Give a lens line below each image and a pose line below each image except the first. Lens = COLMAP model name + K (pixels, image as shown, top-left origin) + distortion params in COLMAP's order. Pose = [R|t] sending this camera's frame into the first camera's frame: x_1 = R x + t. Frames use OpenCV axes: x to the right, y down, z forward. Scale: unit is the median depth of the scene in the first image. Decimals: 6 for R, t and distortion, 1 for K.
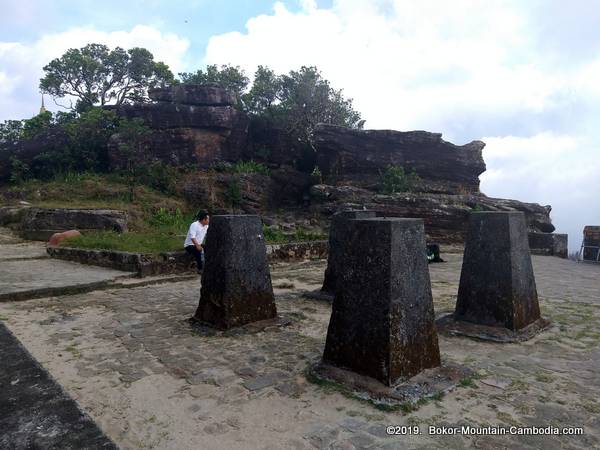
lens RADIAL K [[481.7, 0, 303.0], [0, 481.7, 220.4], [0, 0, 1]] dist [0.098491, -0.174420]
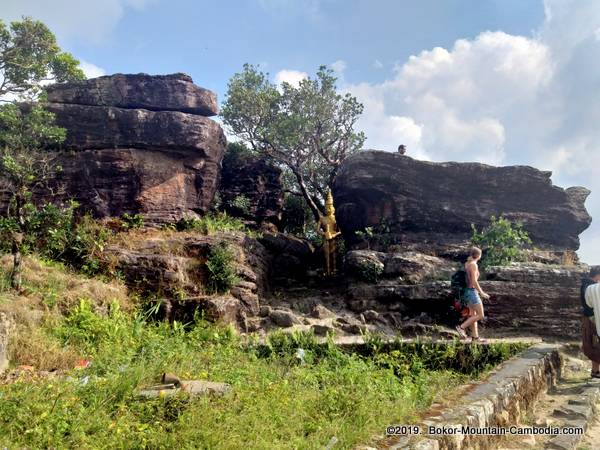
lens RADIAL K [[481.7, 0, 303.0], [0, 481.7, 220.4], [0, 0, 1]] dist [0.098491, -0.174420]
pose [[0.962774, 0.012440, 0.270020, -0.201369], [0.029475, 0.988152, -0.150621, -0.023607], [-0.268694, 0.152973, 0.951001, 0.450333]]
